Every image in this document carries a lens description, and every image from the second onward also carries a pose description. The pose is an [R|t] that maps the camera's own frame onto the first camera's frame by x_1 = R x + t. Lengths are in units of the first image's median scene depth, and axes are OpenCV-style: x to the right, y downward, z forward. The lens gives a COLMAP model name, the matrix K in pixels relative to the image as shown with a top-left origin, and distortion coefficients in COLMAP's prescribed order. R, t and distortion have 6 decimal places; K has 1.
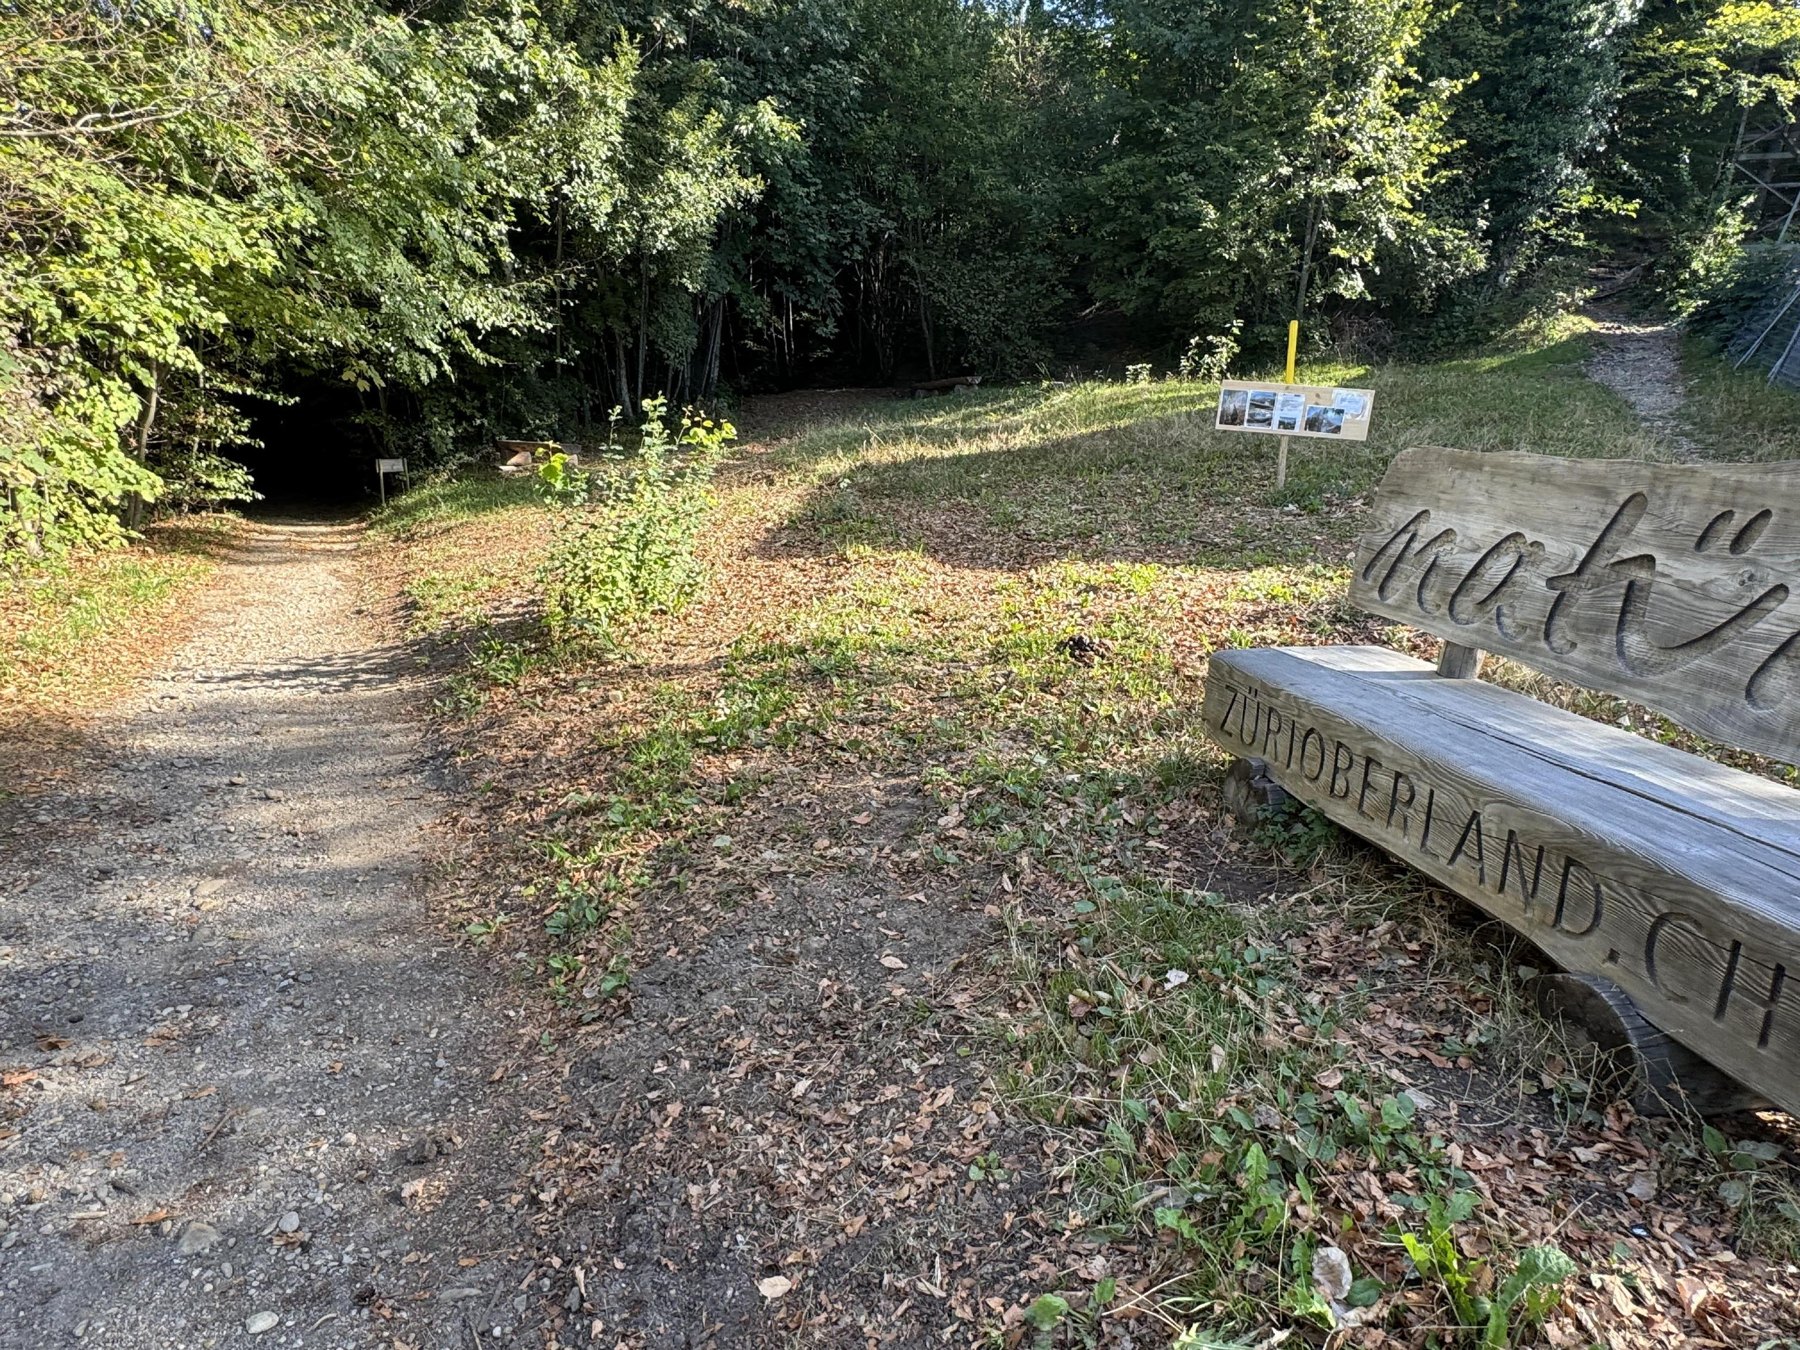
lens RADIAL K [[1223.6, 0, 901.4], [0, 1223.6, 762.5], [0, 0, 1]] dist [0.003582, -0.004599]
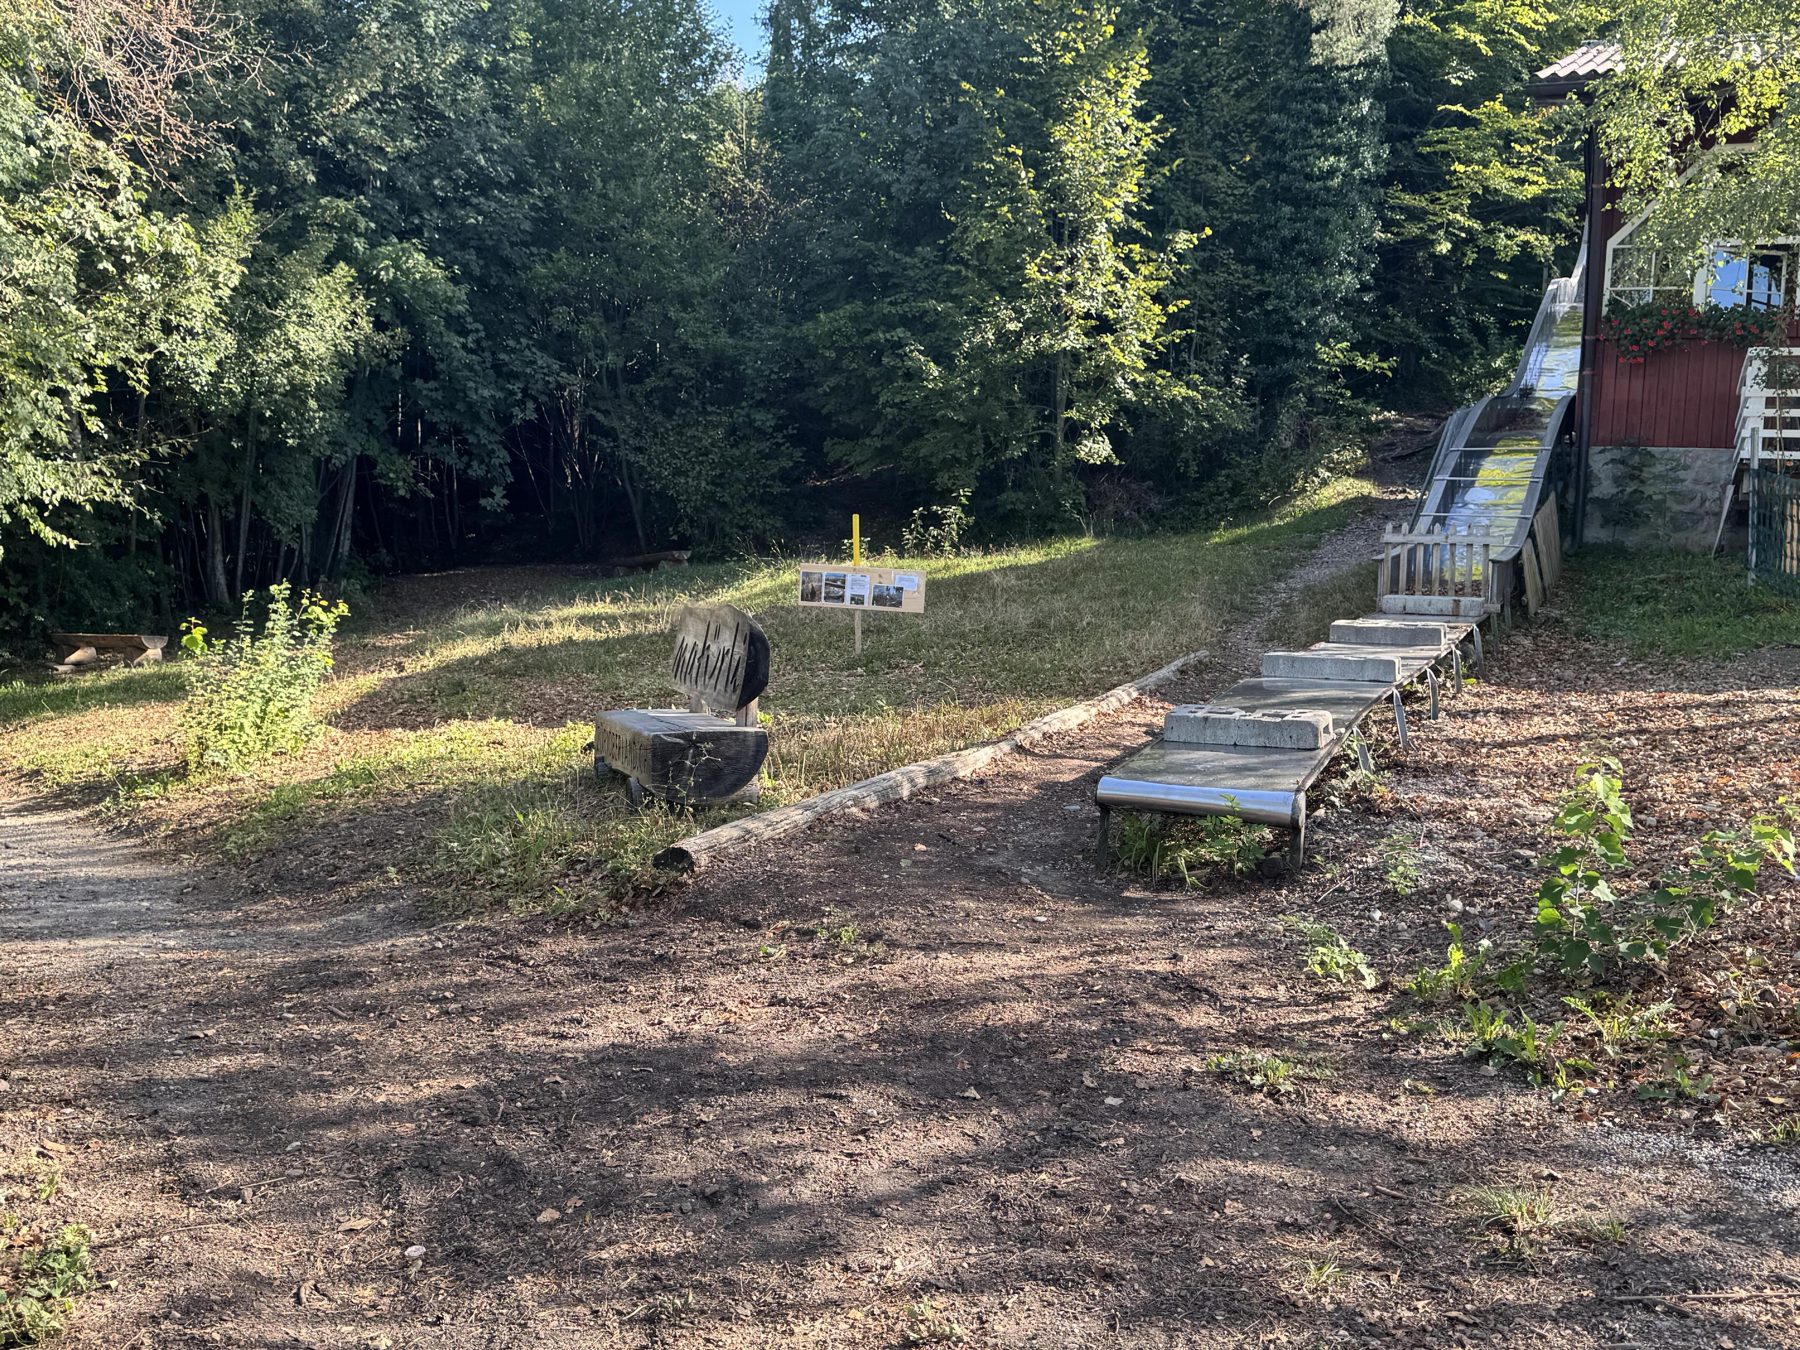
lens RADIAL K [[1583.1, 0, 819.5], [0, 1583.1, 678.4], [0, 0, 1]] dist [0.172322, -0.363565]
pose [[0.989765, -0.019760, 0.141333, 0.017245], [0.050818, 0.974250, -0.219671, 0.028923], [-0.133353, 0.224605, 0.965282, -0.099601]]
